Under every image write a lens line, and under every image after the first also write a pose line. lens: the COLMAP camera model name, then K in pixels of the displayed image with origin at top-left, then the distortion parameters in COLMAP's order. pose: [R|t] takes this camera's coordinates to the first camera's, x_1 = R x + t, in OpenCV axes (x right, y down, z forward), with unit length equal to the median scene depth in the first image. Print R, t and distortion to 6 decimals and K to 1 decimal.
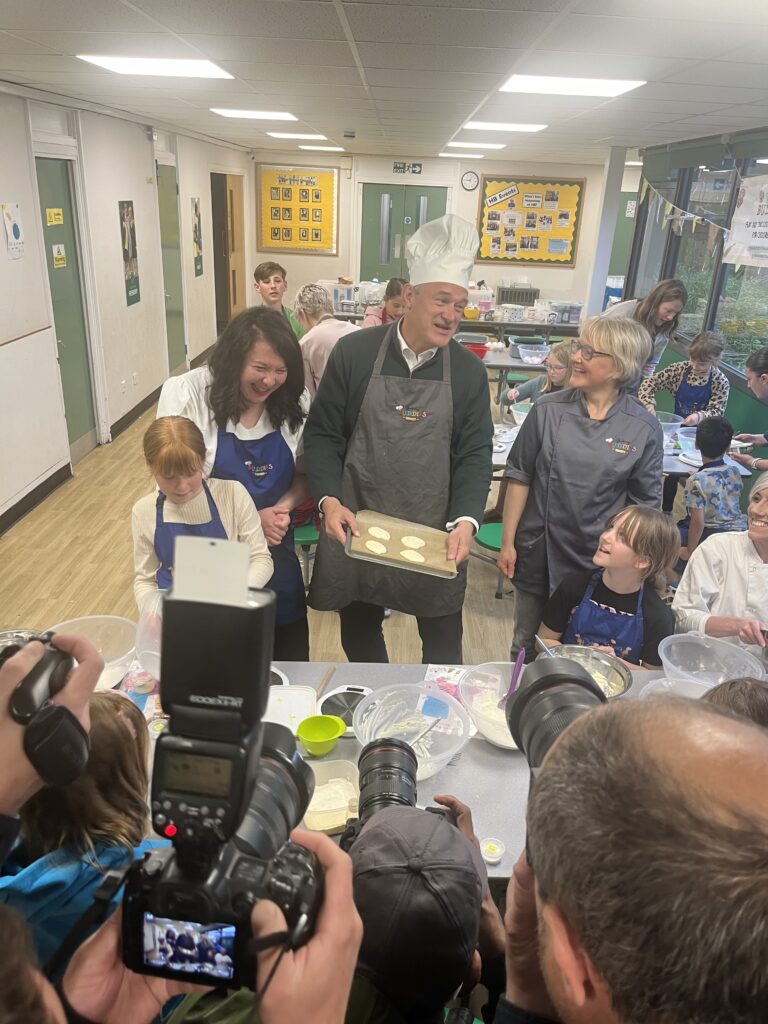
lens RADIAL K [[752.4, 0, 384.0], [0, 752.4, 512.0], [0, 0, 1]] dist [-0.001670, -0.004298]
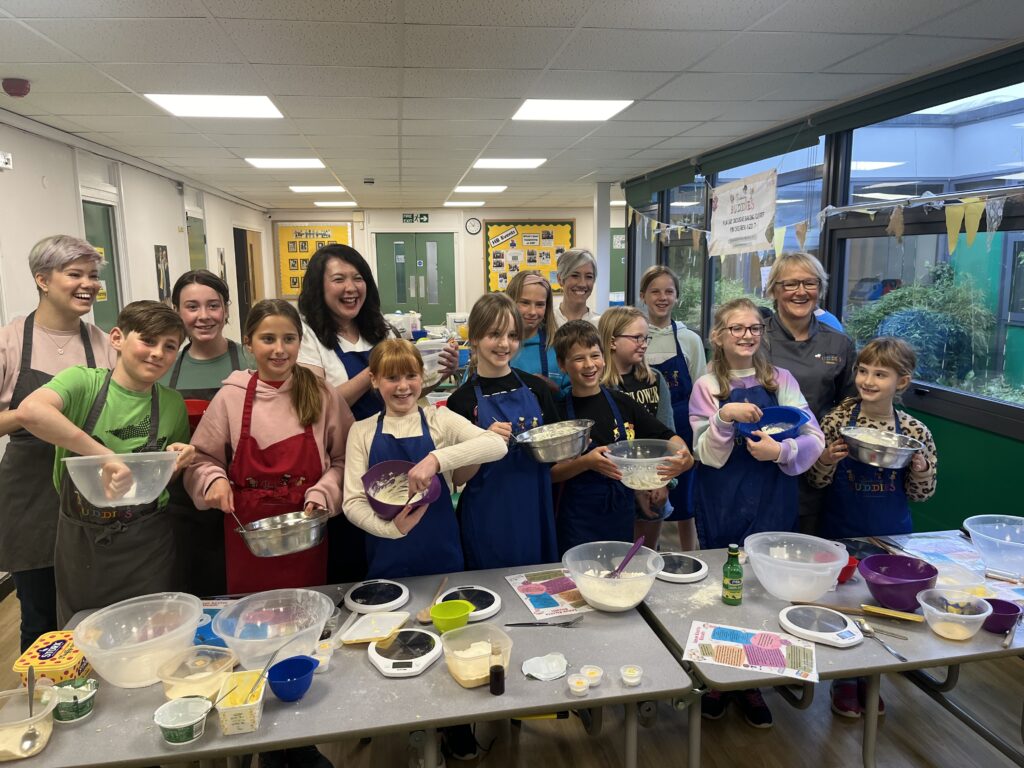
lens RADIAL K [[752.4, 0, 512.0], [0, 752.4, 384.0], [0, 0, 1]] dist [-0.001670, -0.004298]
pose [[0.983968, -0.086045, 0.156214, -0.022567], [0.119736, 0.967878, -0.221077, 0.035665], [-0.132174, 0.236237, 0.962664, -0.016988]]
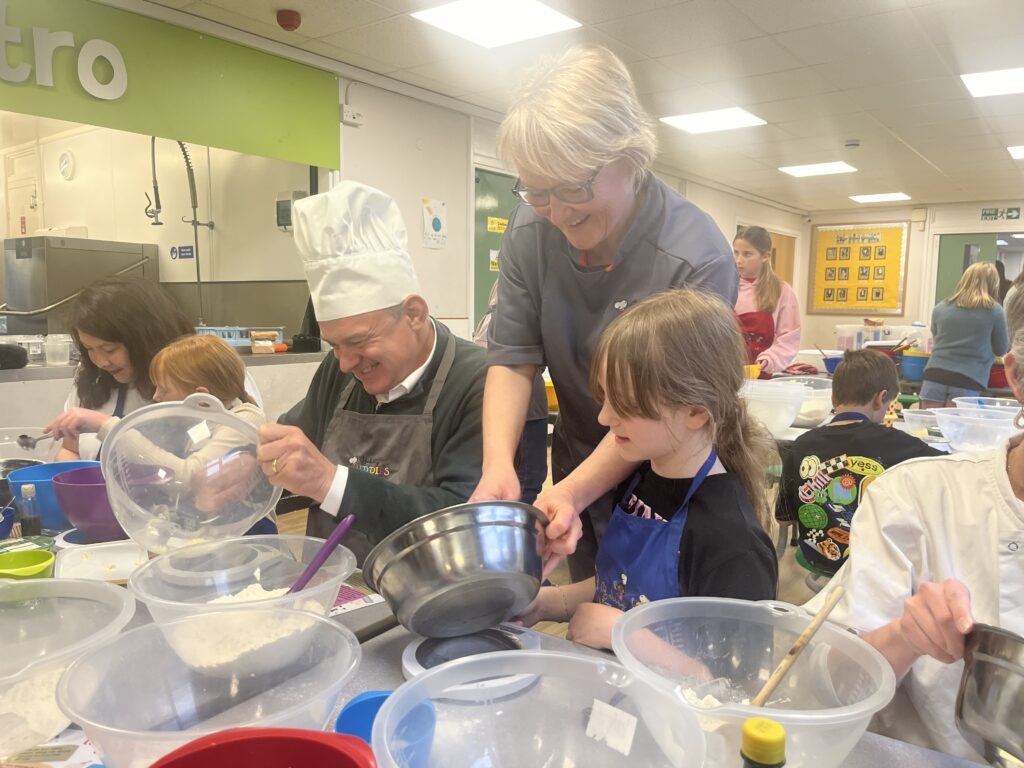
lens RADIAL K [[745.2, 0, 512.0], [0, 745.2, 384.0], [0, 0, 1]] dist [0.071758, -0.109267]
pose [[0.800341, 0.031050, -0.598740, 0.102501], [-0.212226, 0.948670, -0.234488, 0.031895], [0.560726, 0.314738, 0.765850, 0.116563]]
